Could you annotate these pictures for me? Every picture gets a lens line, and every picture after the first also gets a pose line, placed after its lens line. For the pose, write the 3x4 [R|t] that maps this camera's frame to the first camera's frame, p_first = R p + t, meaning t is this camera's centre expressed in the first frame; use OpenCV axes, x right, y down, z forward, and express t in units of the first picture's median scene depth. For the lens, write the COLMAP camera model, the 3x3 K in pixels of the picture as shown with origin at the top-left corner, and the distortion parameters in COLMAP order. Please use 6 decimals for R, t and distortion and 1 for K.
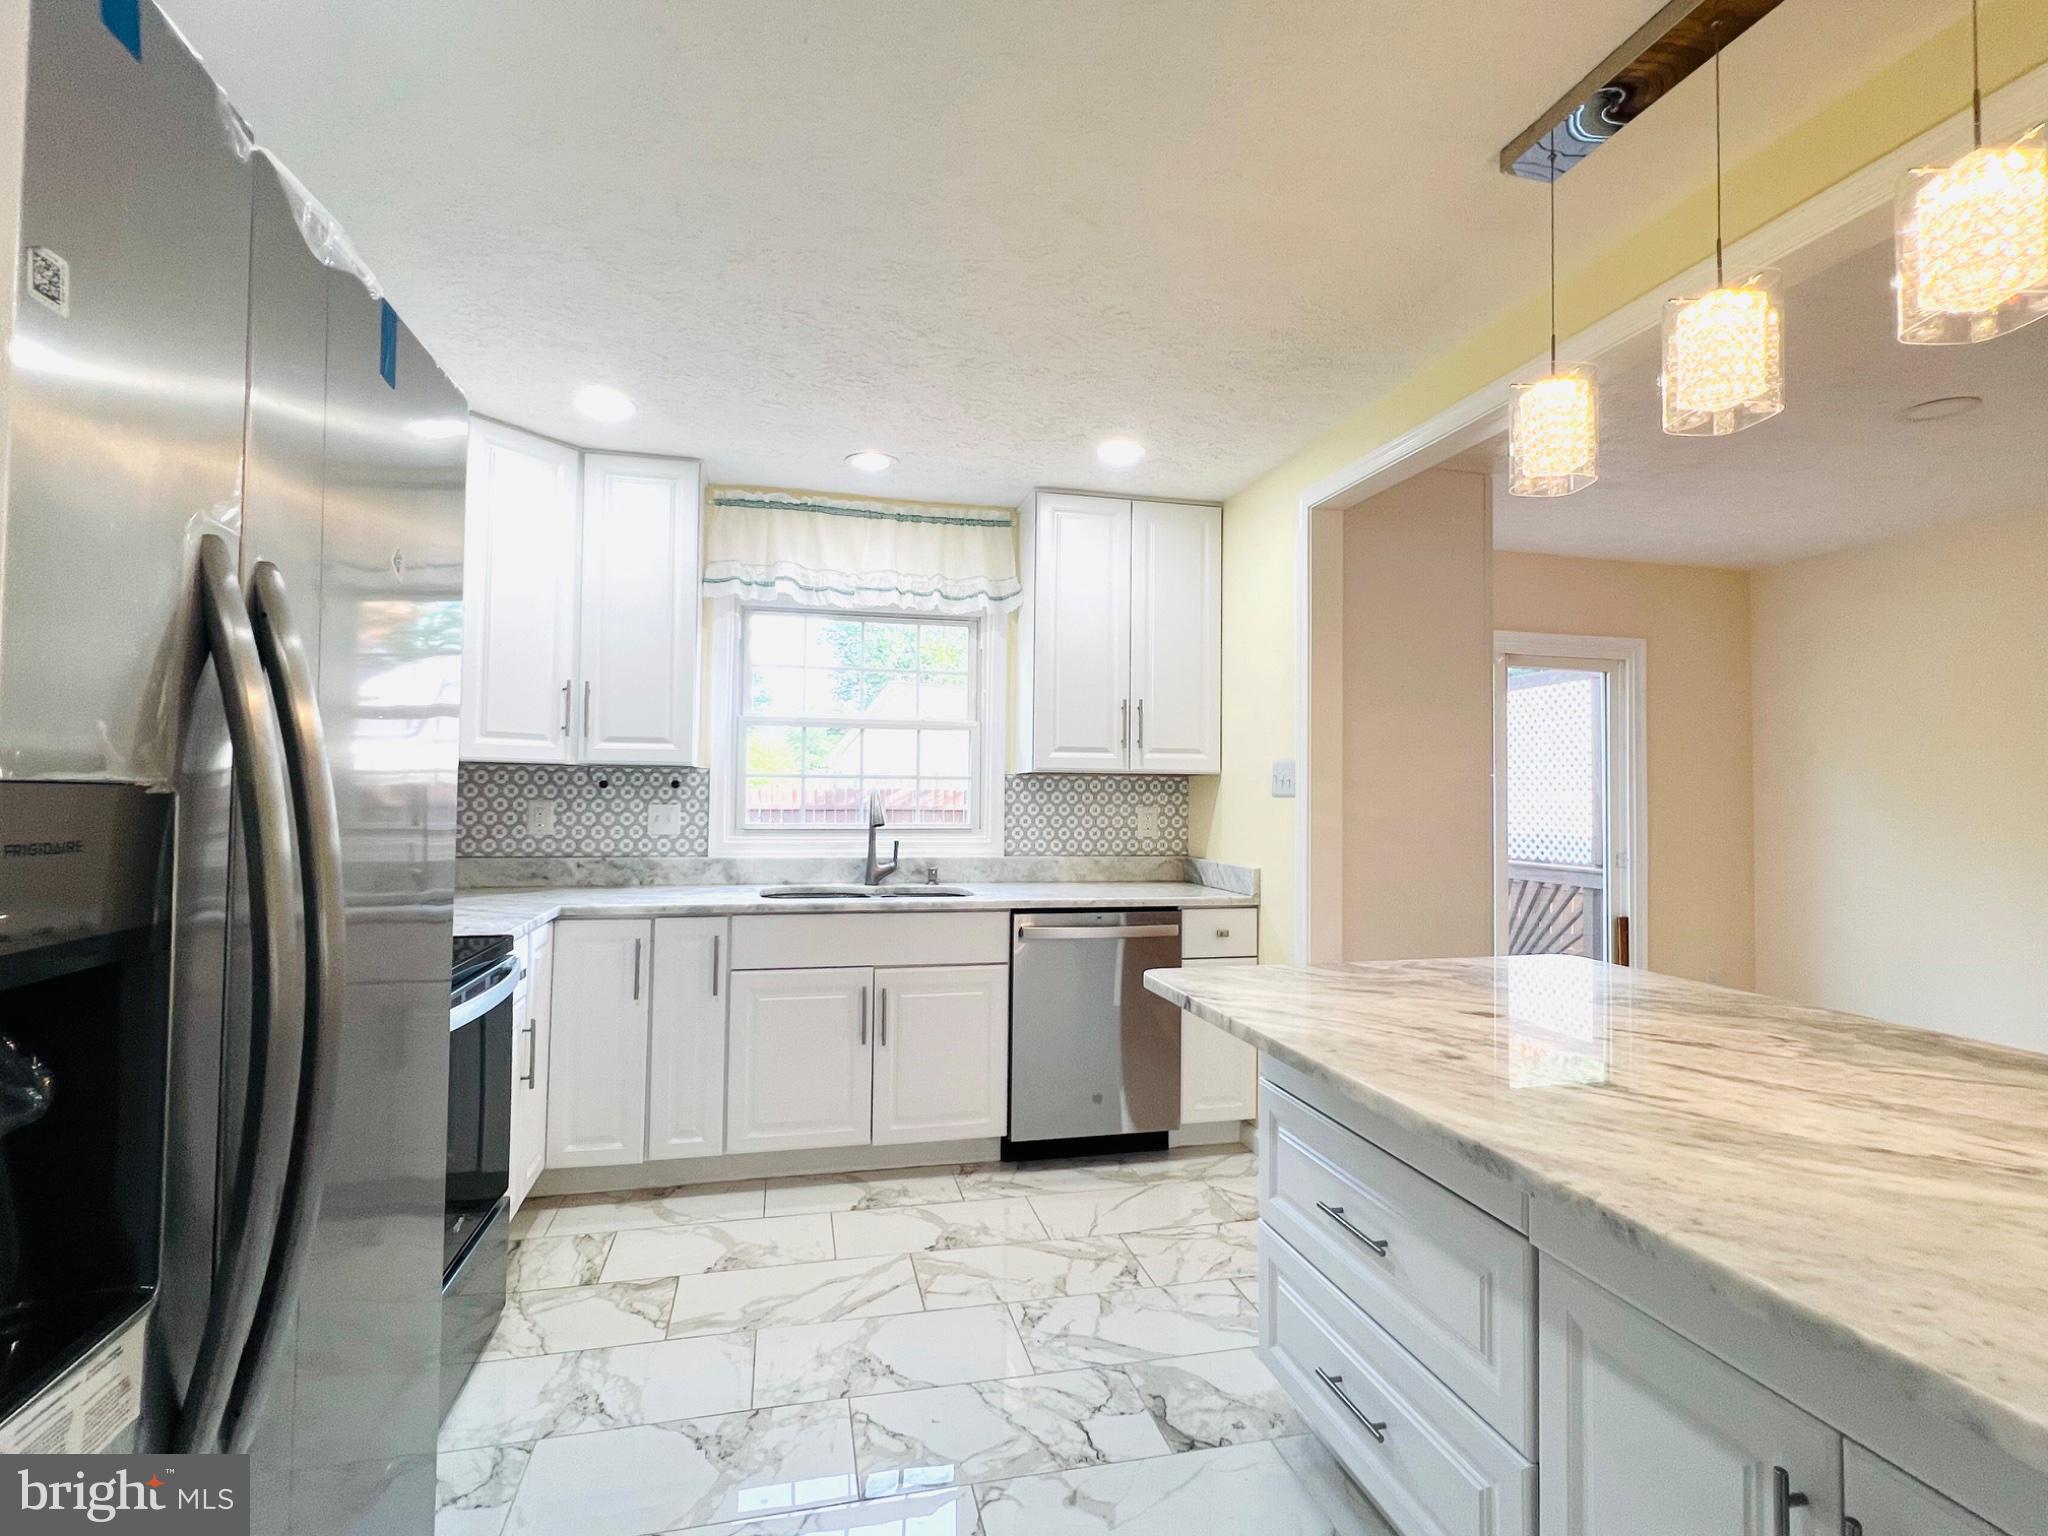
lens RADIAL K [[966.3, 0, 1020.7], [0, 966.3, 763.3], [0, 0, 1]] dist [-0.003315, -0.000538]
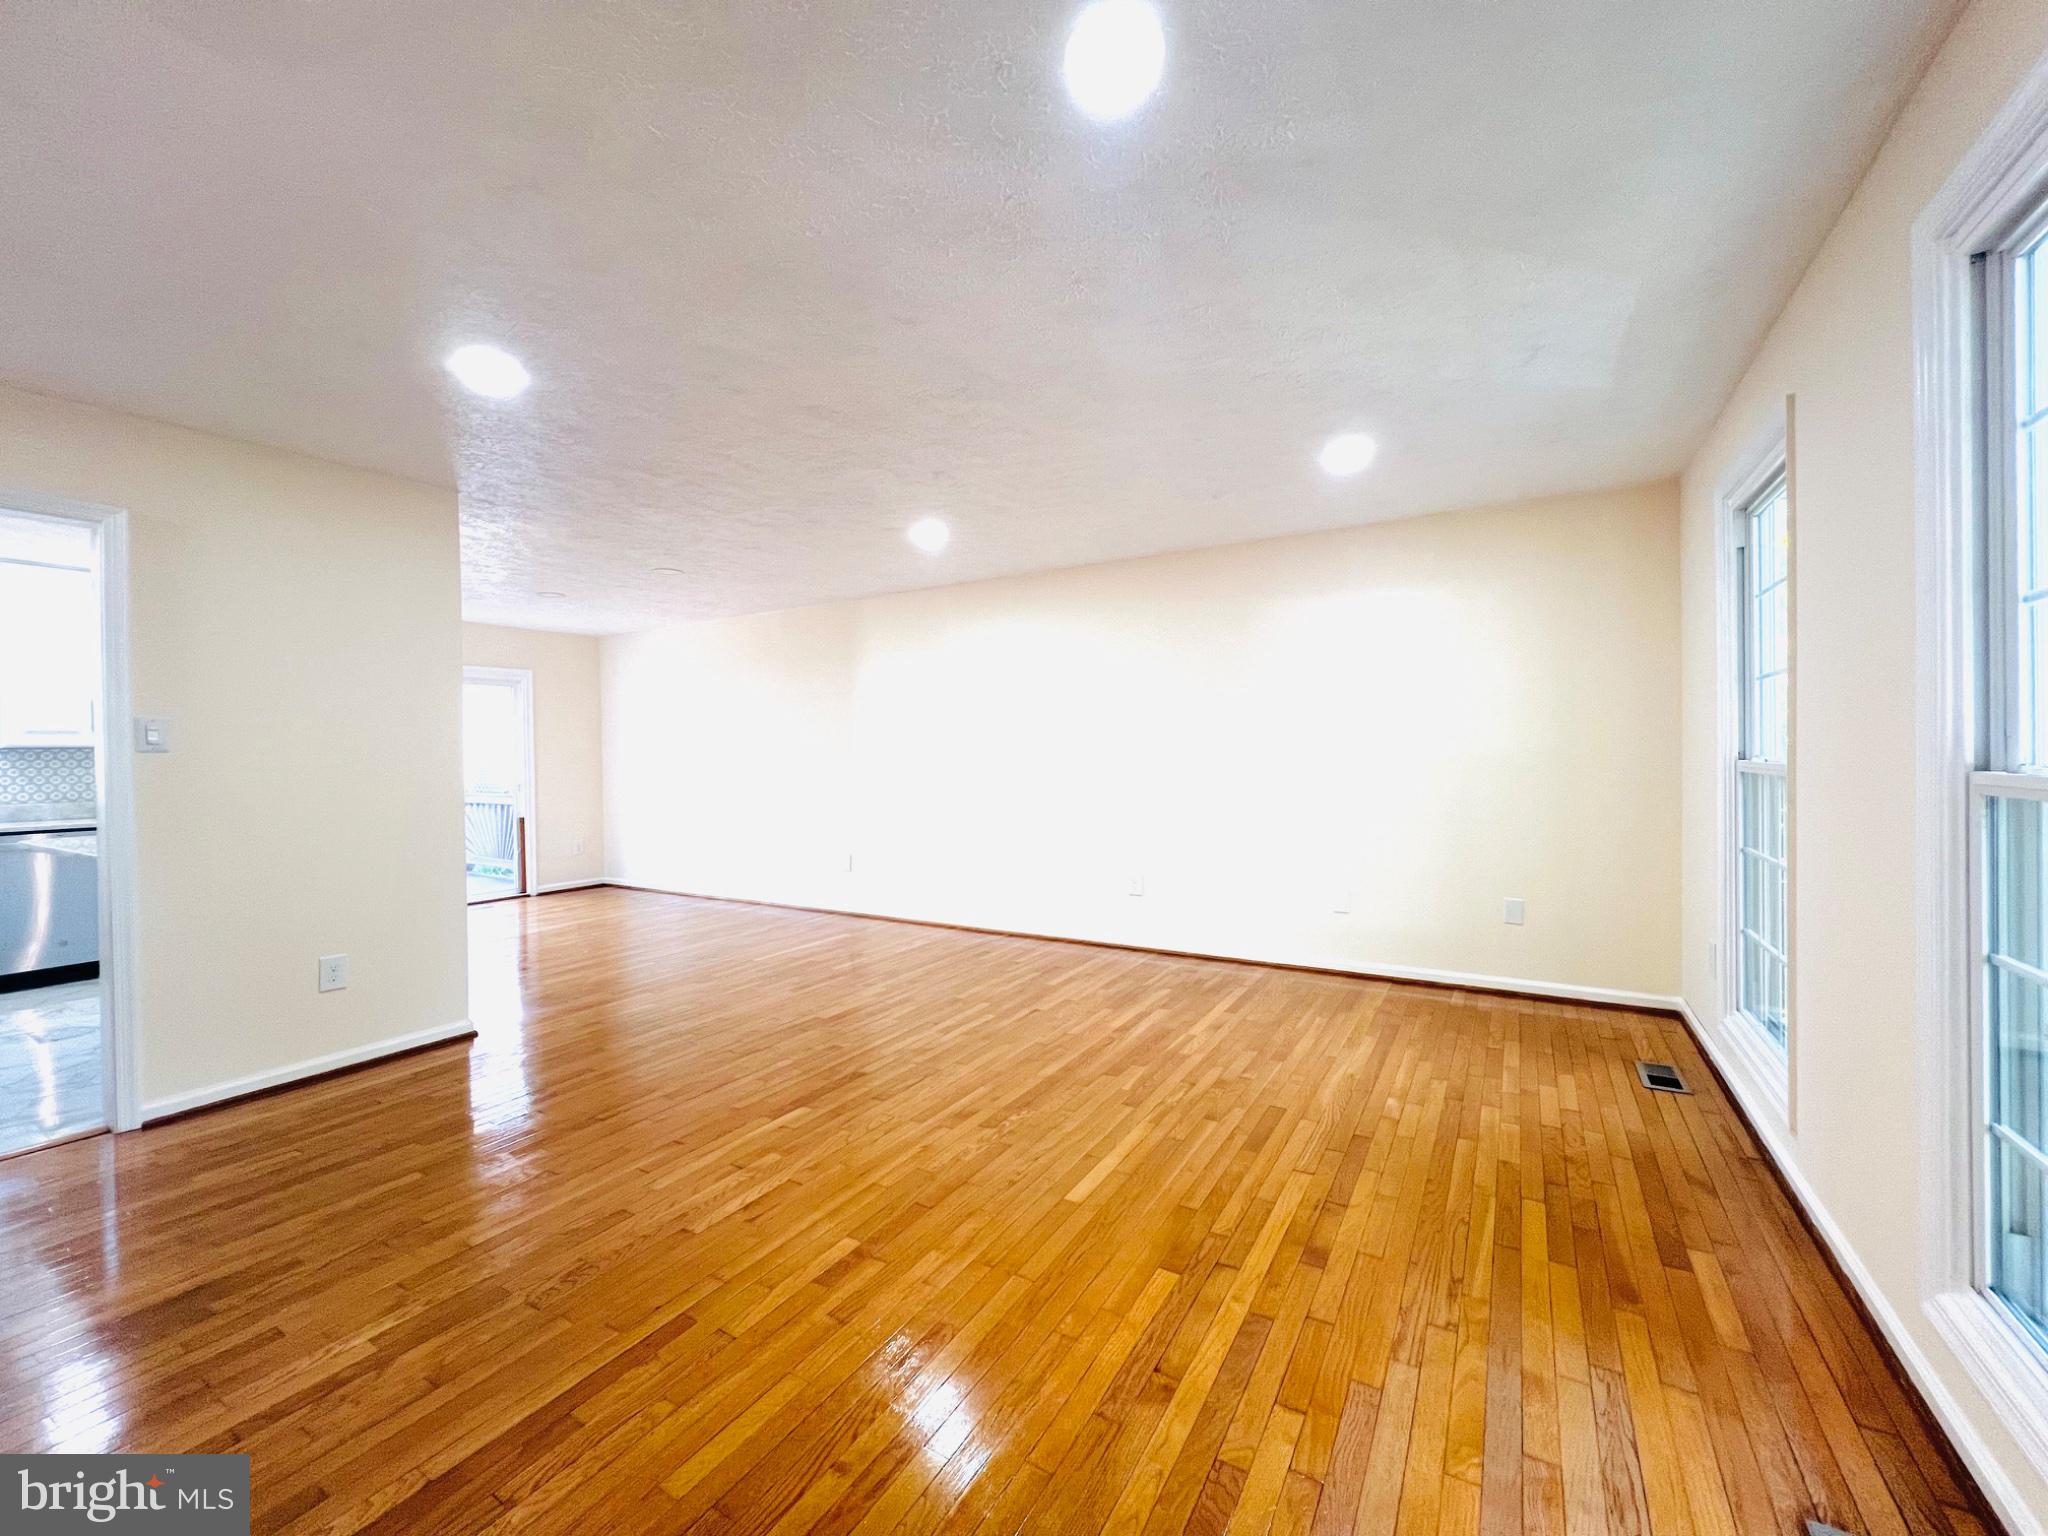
lens RADIAL K [[821.0, 0, 1020.8], [0, 821.0, 762.5], [0, 0, 1]] dist [0.000025, 0.000334]
pose [[0.705634, -0.032136, 0.707847, 0.226743], [0.003024, 0.999099, 0.042344, -0.016707], [-0.708570, -0.027739, 0.705095, -1.035237]]
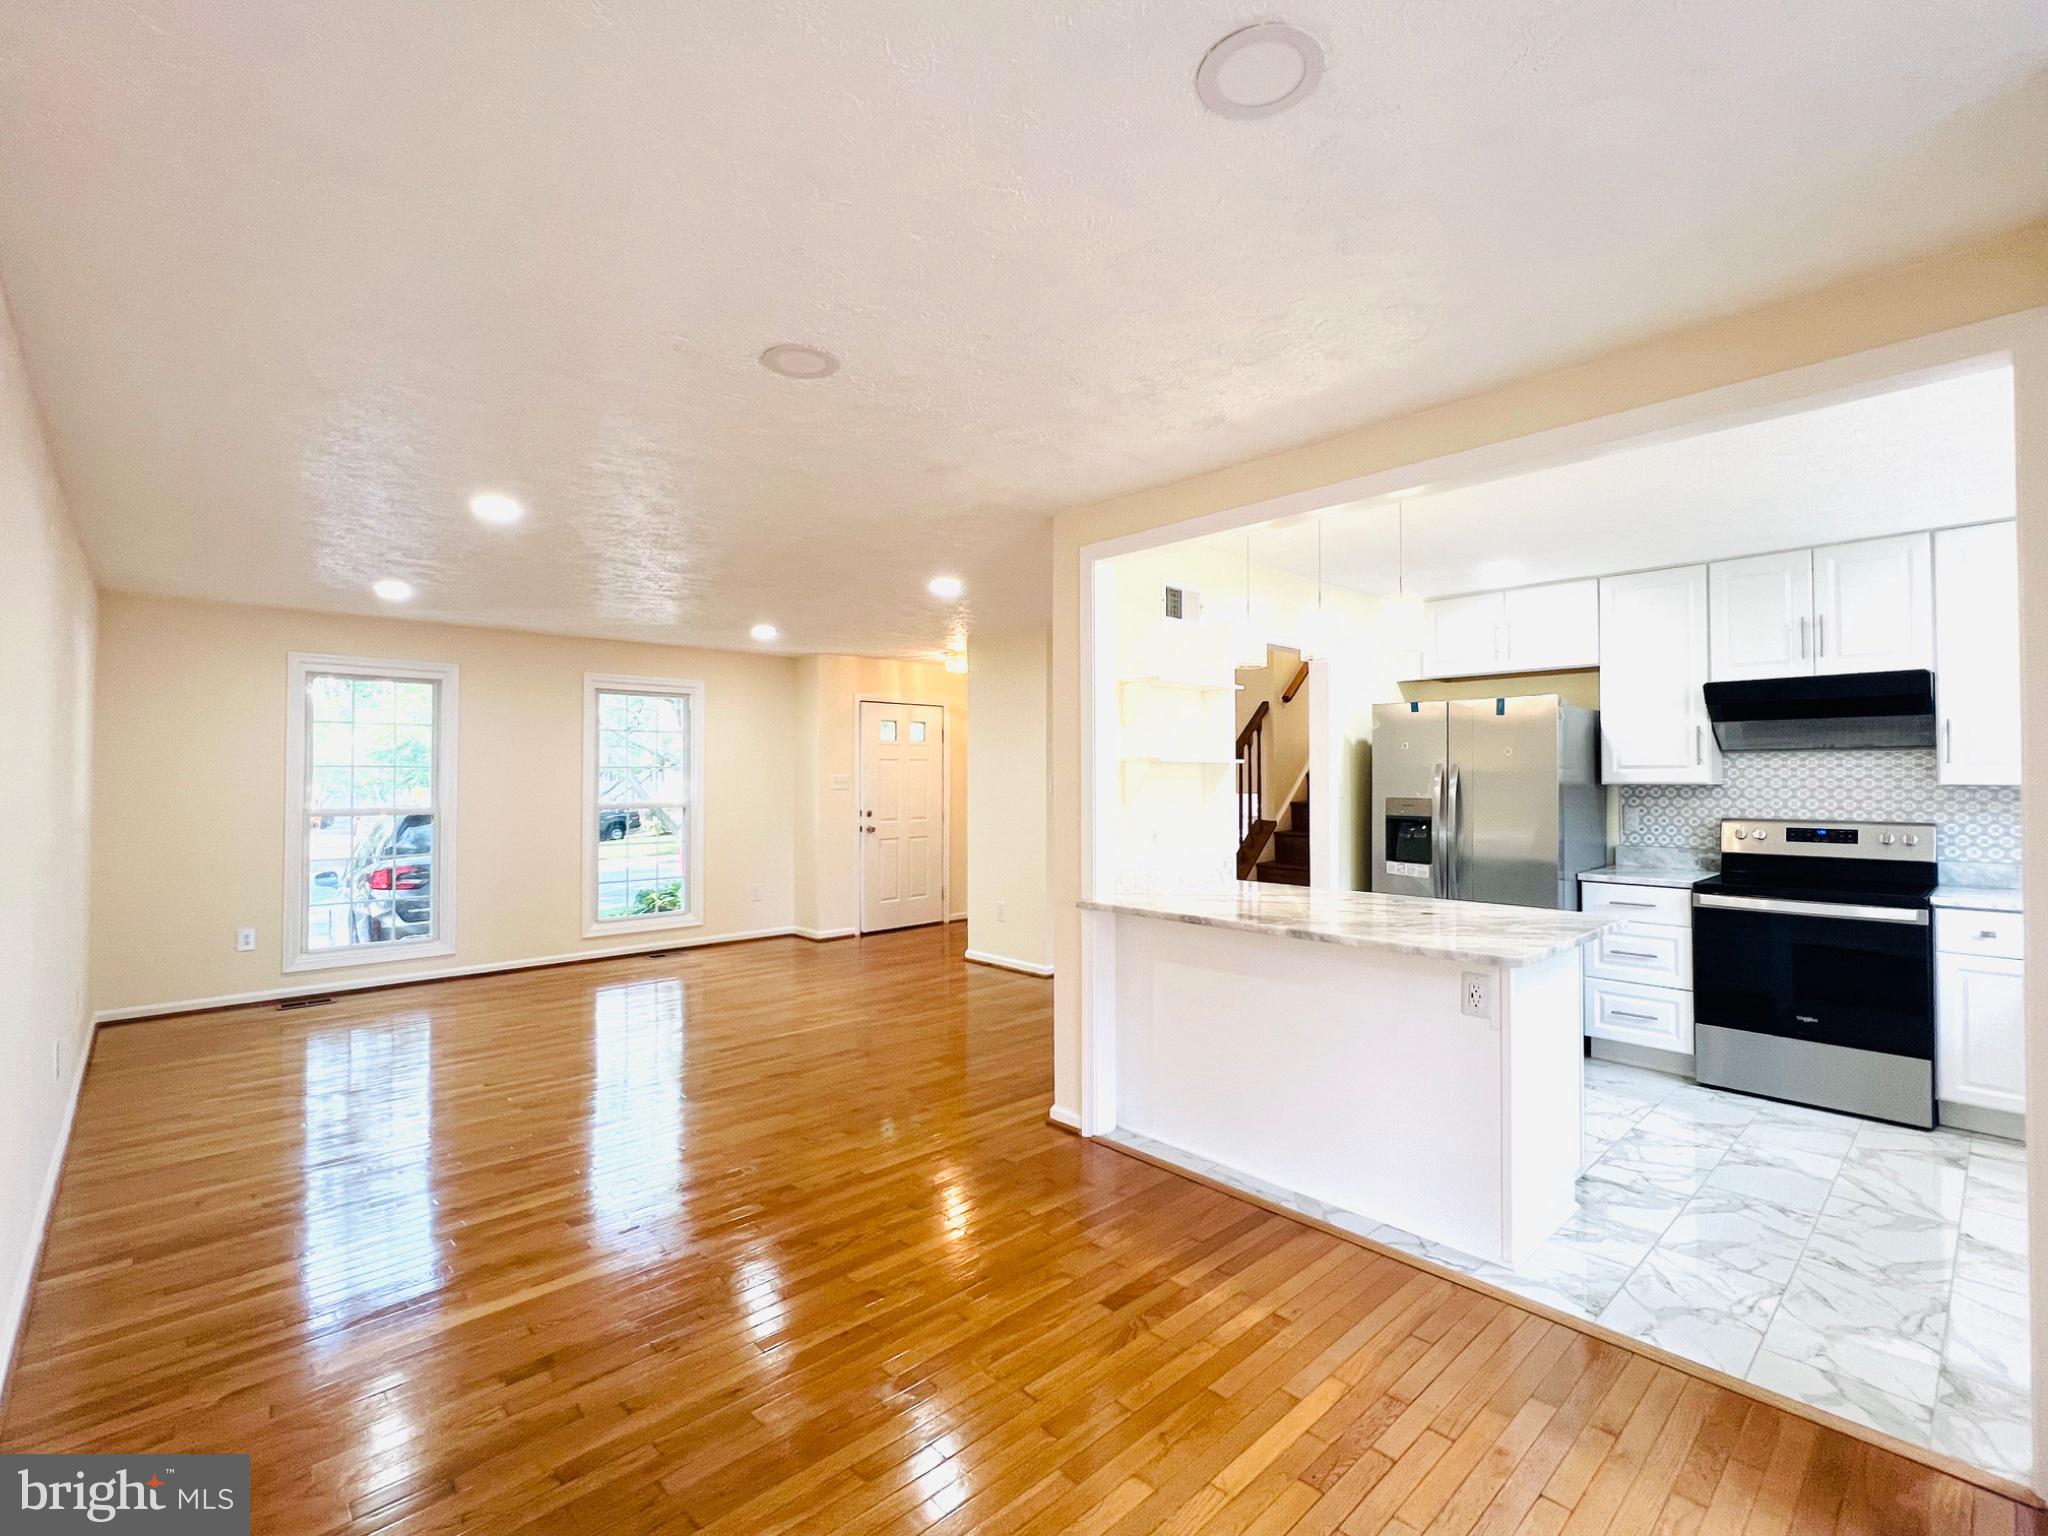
lens RADIAL K [[923.3, 0, 1020.9], [0, 923.3, 764.0], [0, 0, 1]] dist [-0.001752, -0.000241]
pose [[-0.871658, -0.019723, -0.489718, 0.996205], [0.003870, 0.998882, -0.047116, 0.014698], [0.490100, -0.042965, -0.870607, 1.038301]]
